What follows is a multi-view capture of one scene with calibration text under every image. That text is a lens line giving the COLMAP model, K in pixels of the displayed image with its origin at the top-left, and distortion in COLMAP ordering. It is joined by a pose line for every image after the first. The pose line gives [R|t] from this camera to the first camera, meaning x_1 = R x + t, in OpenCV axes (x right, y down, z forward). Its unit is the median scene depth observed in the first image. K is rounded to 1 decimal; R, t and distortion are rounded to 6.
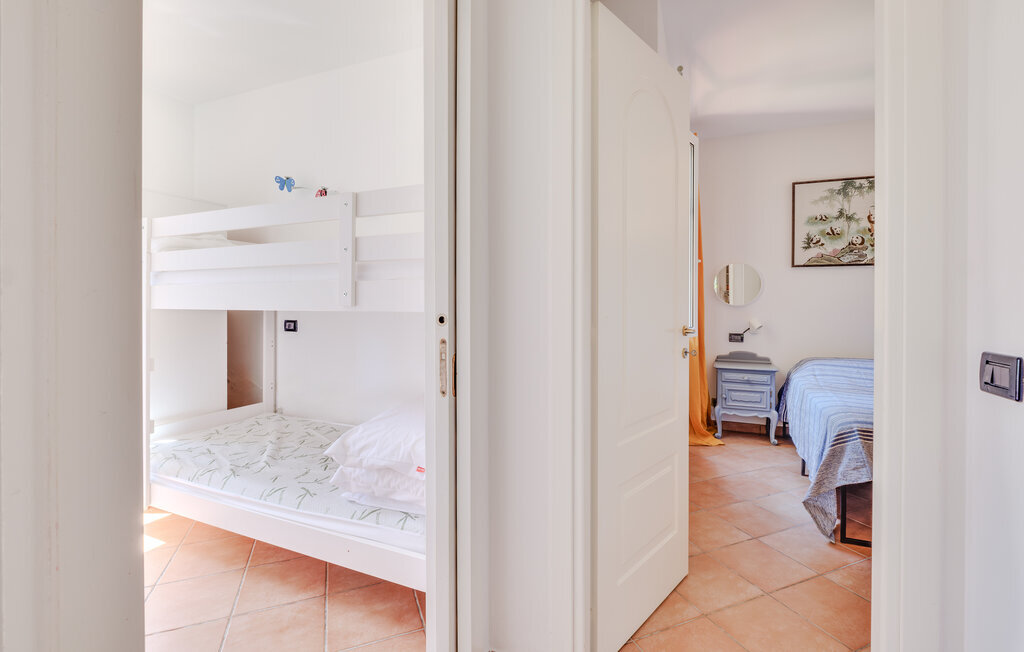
lens RADIAL K [[437.2, 0, 517.2], [0, 437.2, 306.3], [0, 0, 1]] dist [-0.003208, -0.000224]
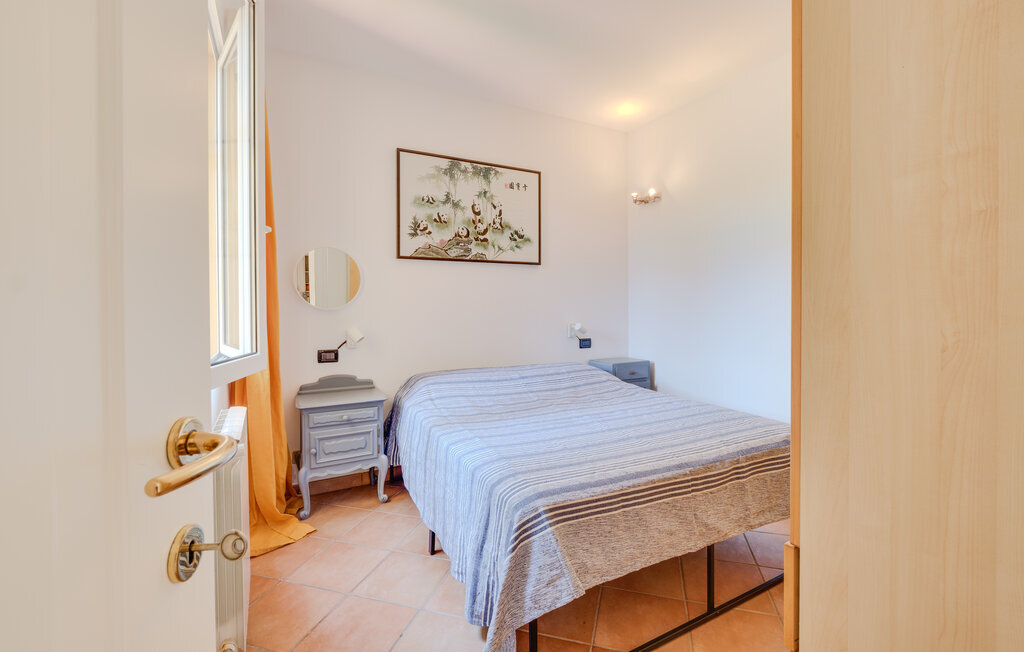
lens RADIAL K [[437.2, 0, 517.2], [0, 437.2, 306.3], [0, 0, 1]] dist [-0.003208, -0.000224]
pose [[0.617755, -0.009179, 0.786317, 0.159609], [0.014525, 0.999894, 0.000261, -0.002476], [-0.786236, 0.011260, 0.617824, 0.373274]]
